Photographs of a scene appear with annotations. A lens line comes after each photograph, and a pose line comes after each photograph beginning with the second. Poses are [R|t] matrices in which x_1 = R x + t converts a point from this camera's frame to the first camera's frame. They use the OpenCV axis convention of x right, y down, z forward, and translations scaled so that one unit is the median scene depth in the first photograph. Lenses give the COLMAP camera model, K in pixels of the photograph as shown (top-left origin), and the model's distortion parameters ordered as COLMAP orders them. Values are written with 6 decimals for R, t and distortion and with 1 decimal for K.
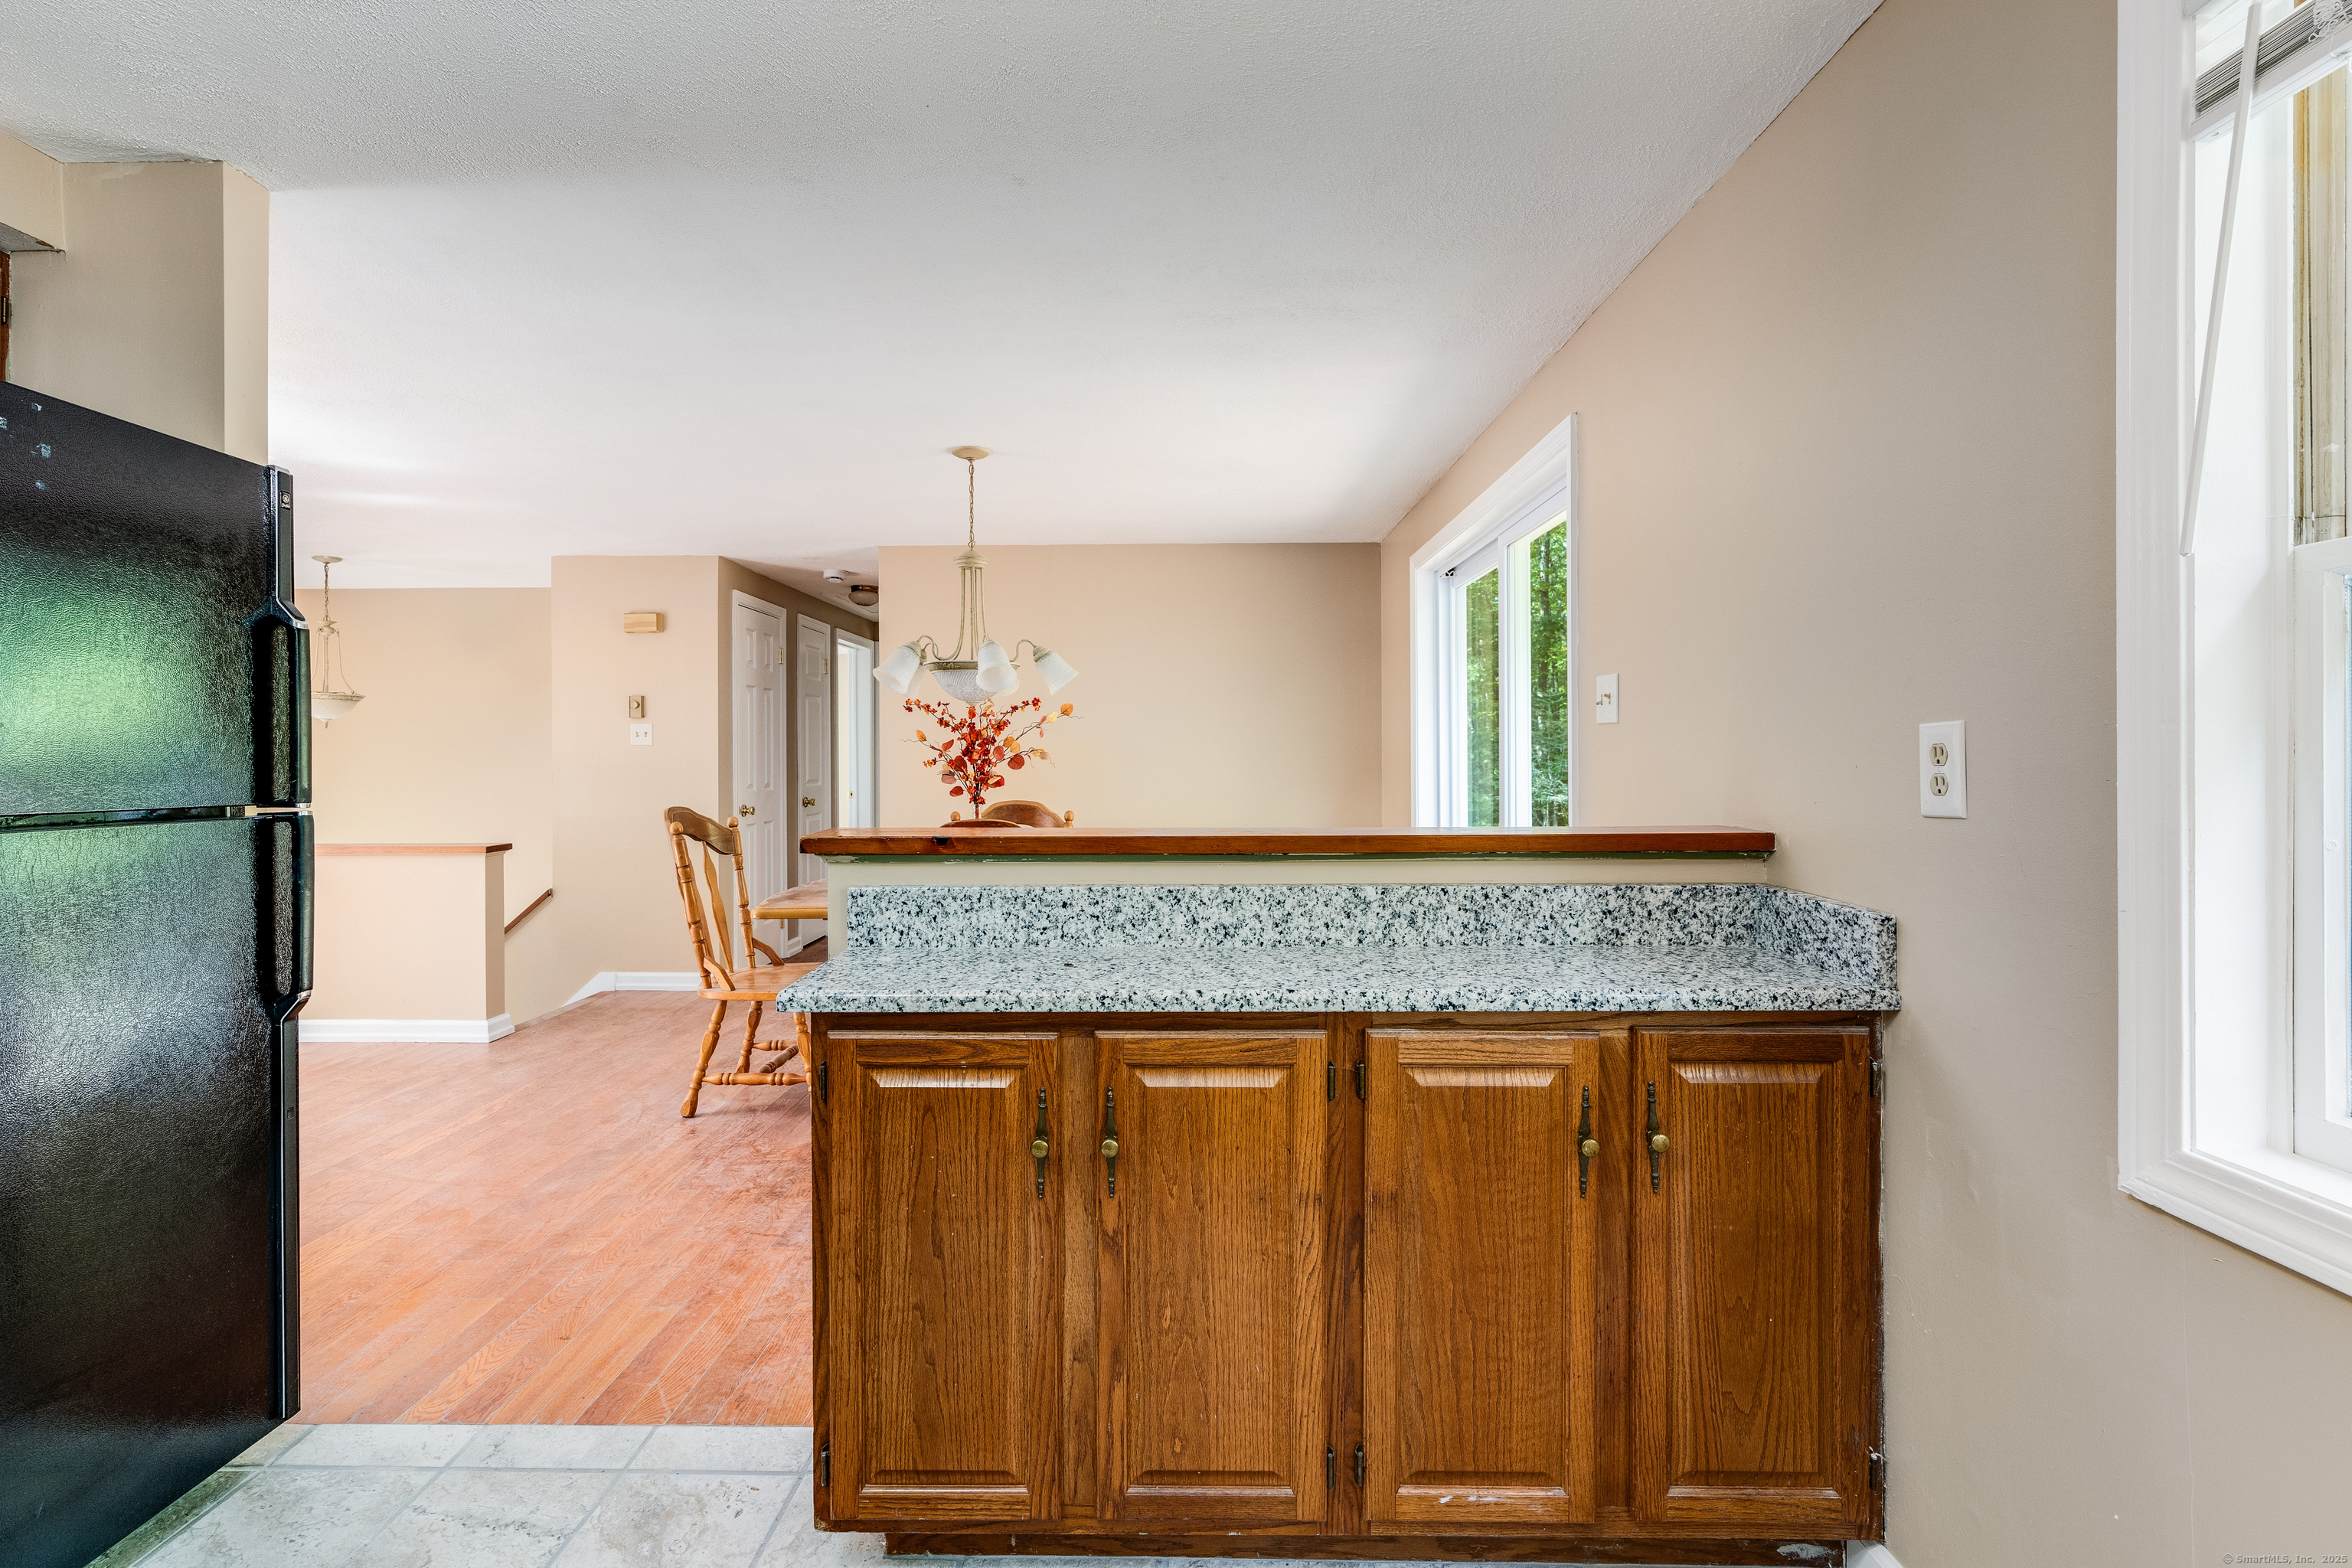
lens RADIAL K [[1091.5, 0, 1174.9], [0, 1091.5, 755.6], [0, 0, 1]] dist [0.013966, -0.000009]
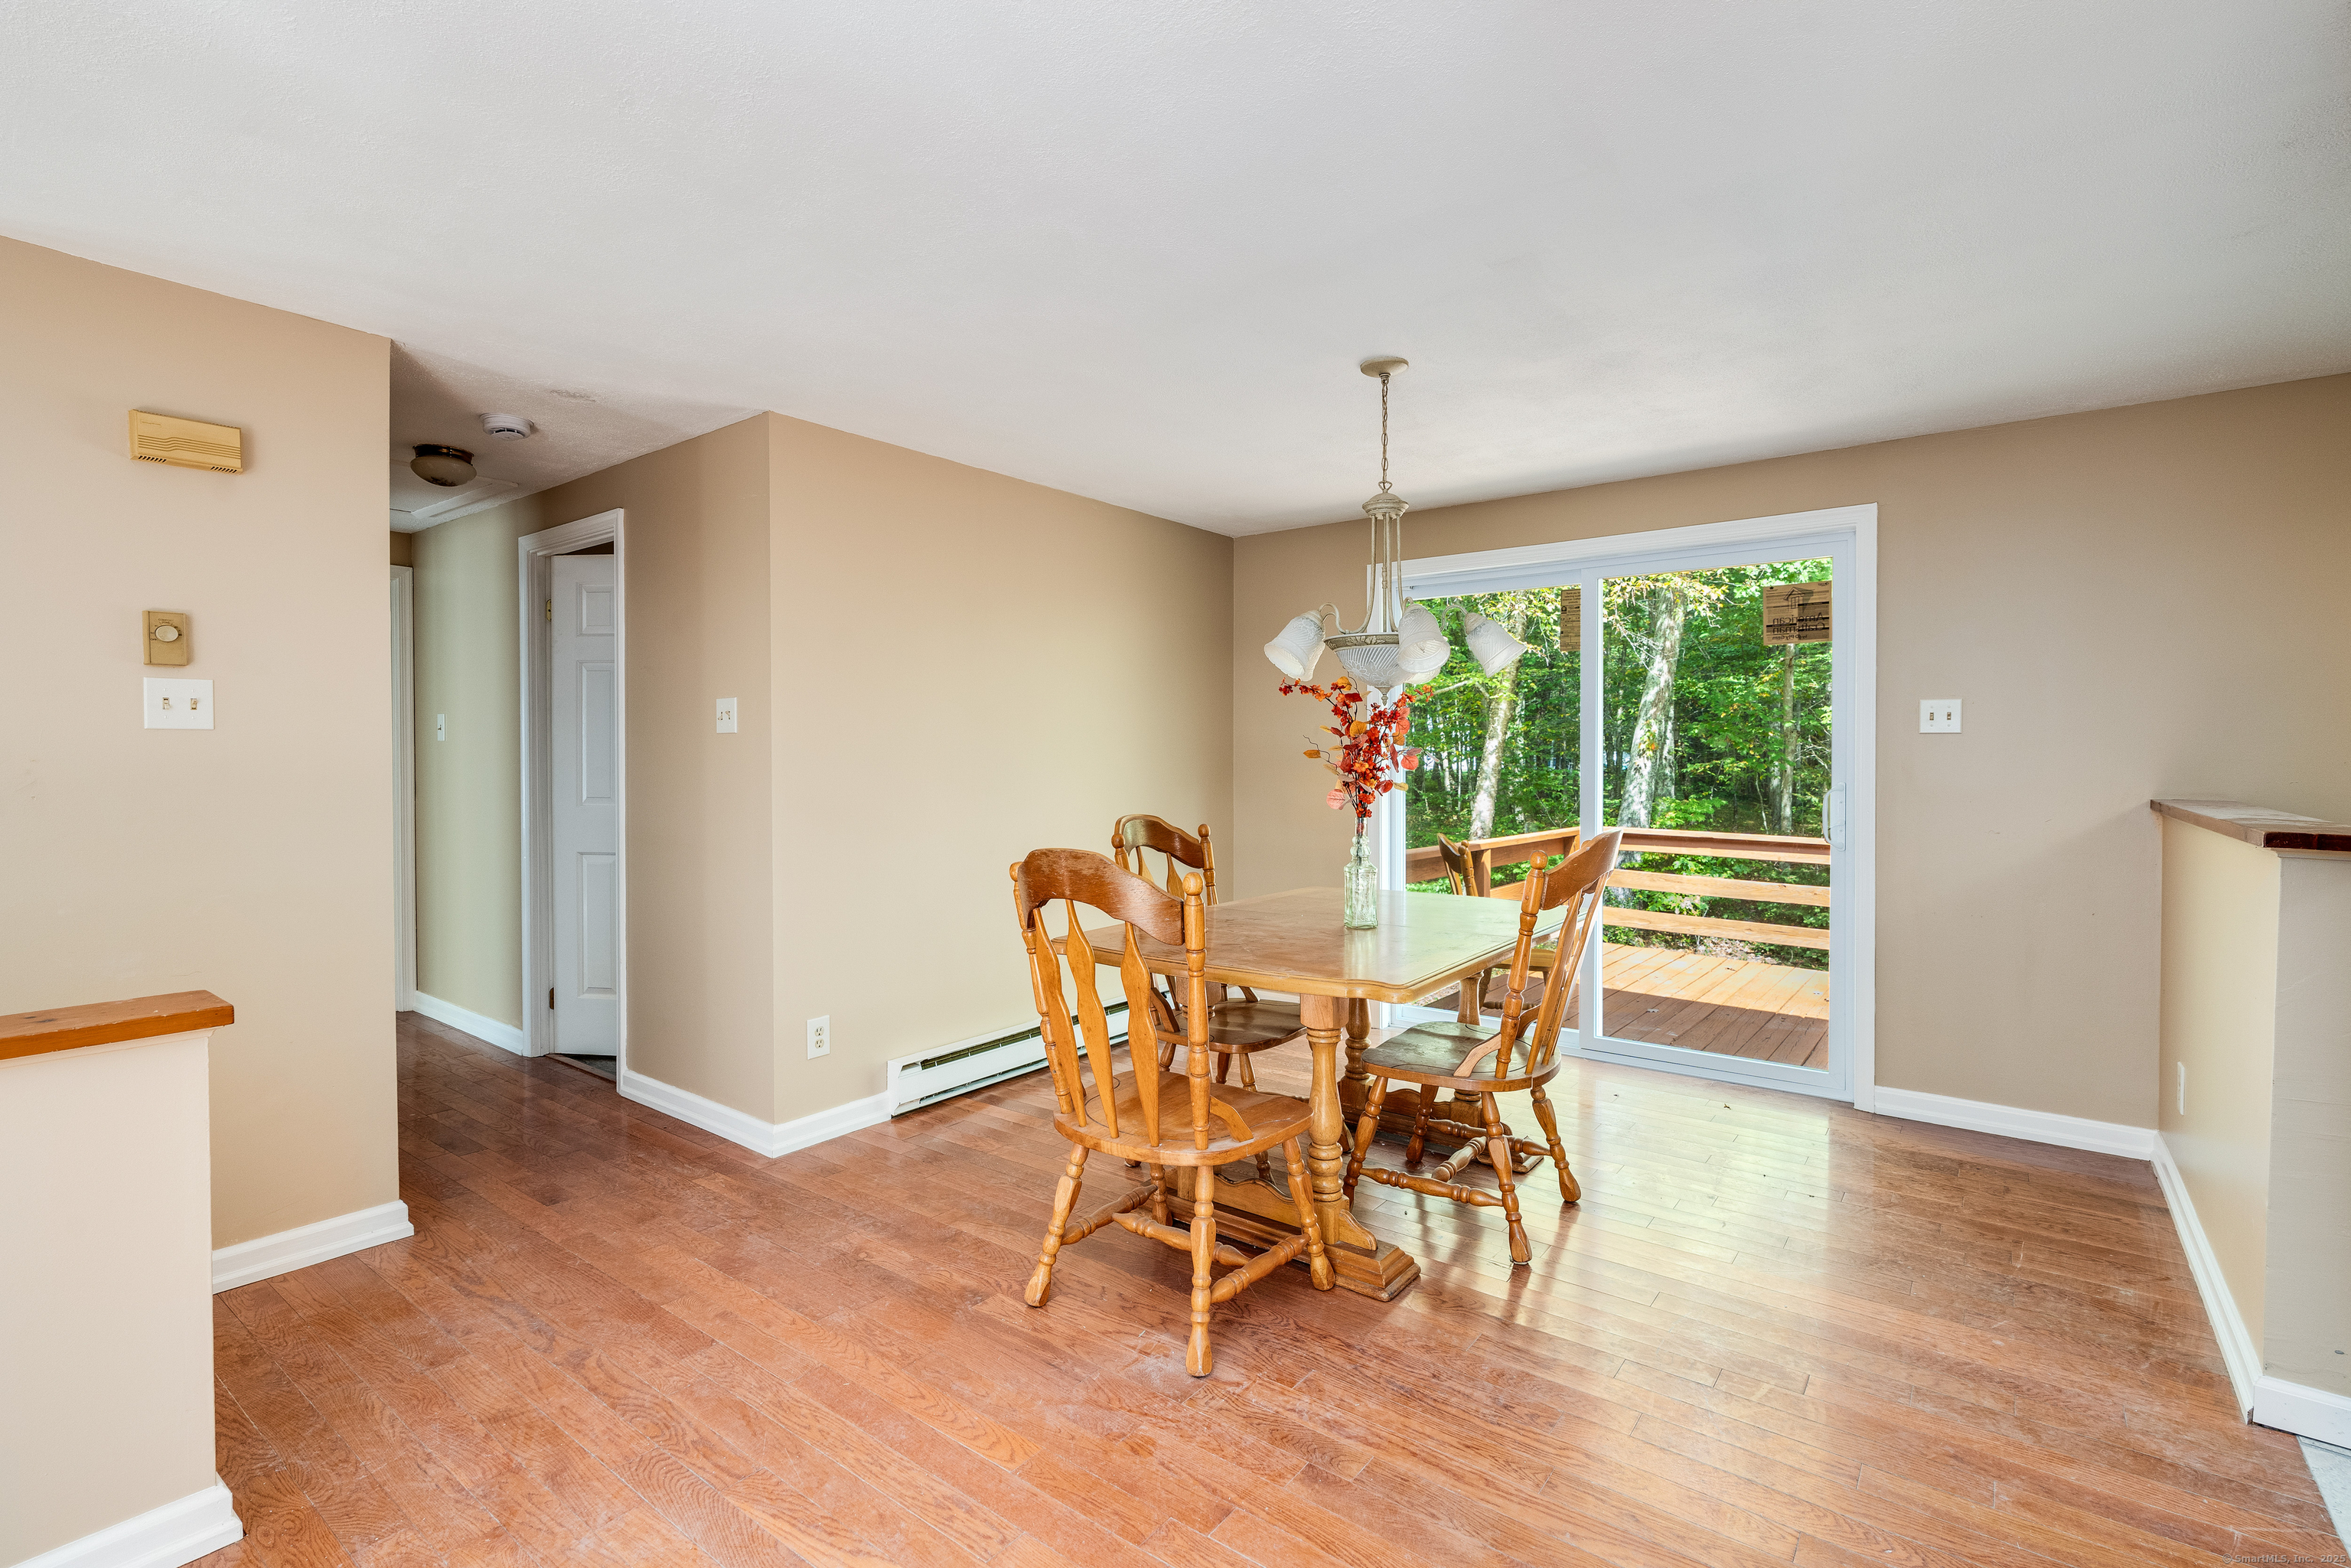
lens RADIAL K [[1075.8, 0, 1170.6], [0, 1075.8, 768.3], [0, 0, 1]] dist [0.000512, 0.000938]
pose [[0.590860, -0.007884, 0.806736, -0.910653], [-0.002061, 0.999934, 0.011282, 0.000915], [-0.806772, -0.008329, 0.590805, 0.675265]]
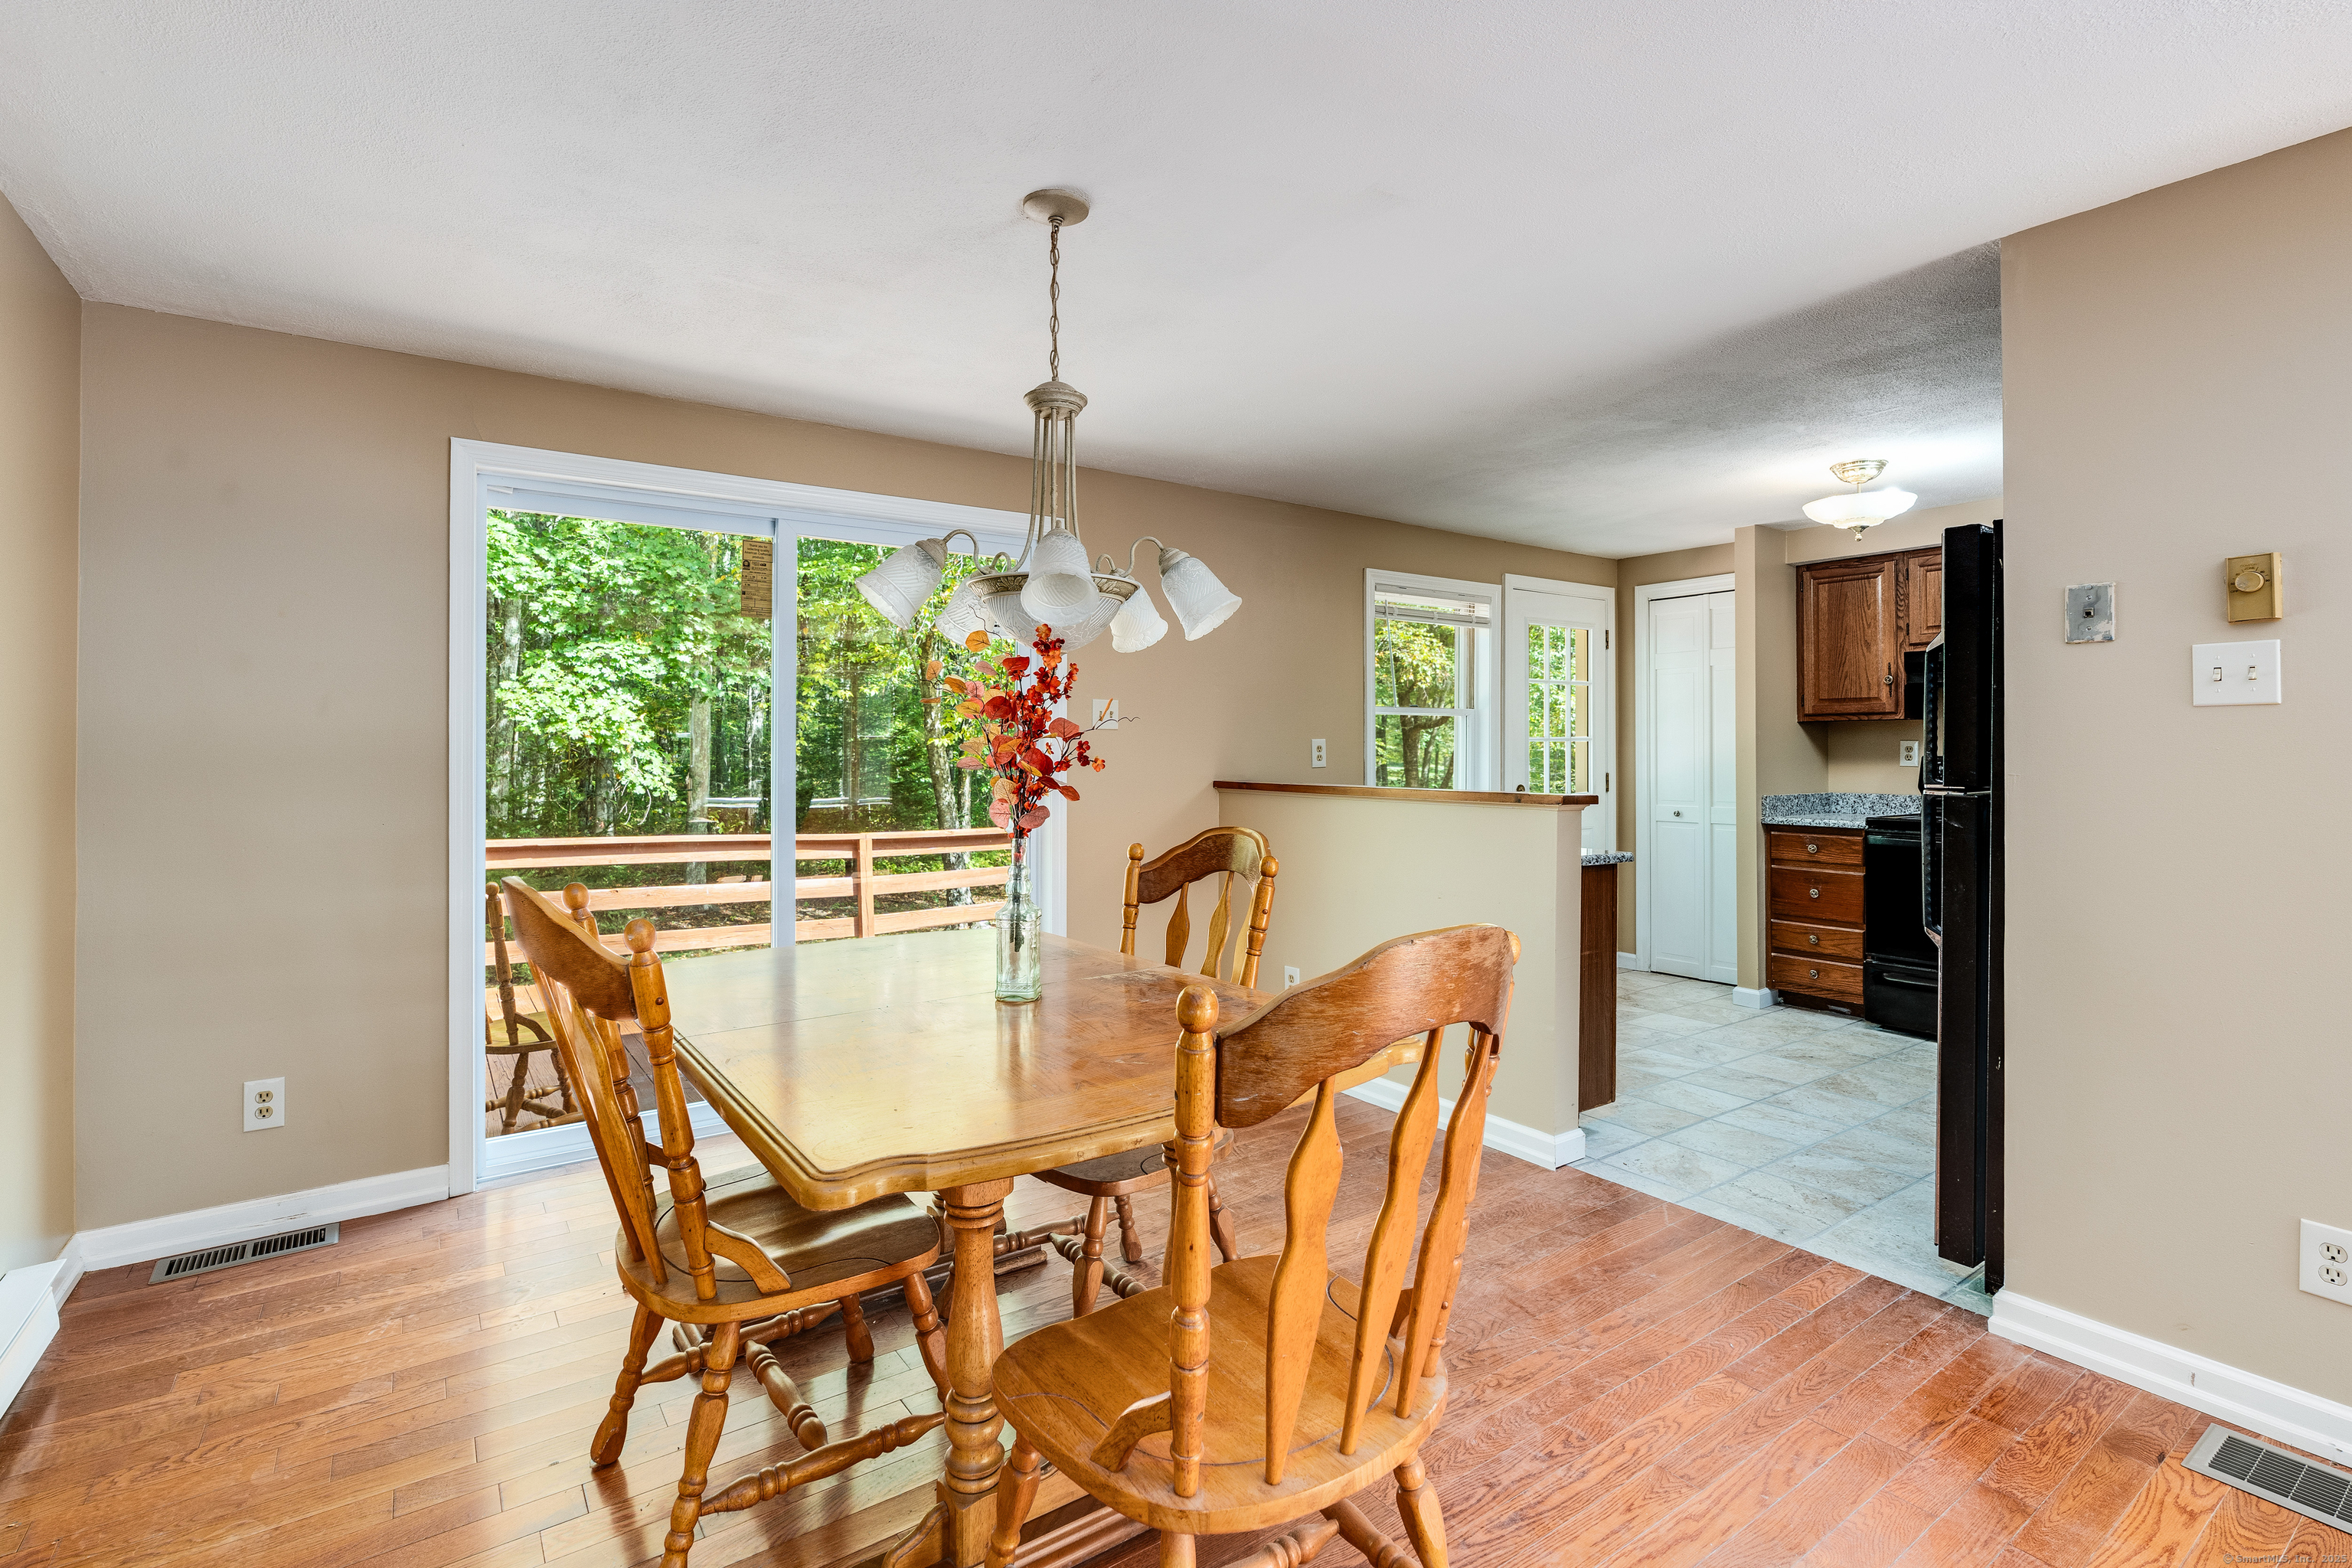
lens RADIAL K [[1106.1, 0, 1176.4], [0, 1106.1, 741.2], [0, 0, 1]] dist [0.001380, 0.000418]
pose [[-0.592325, 0.007999, 0.805659, -0.689326], [-0.000401, 0.999948, -0.010222, 0.004263], [-0.805699, -0.006378, -0.592291, 1.305813]]
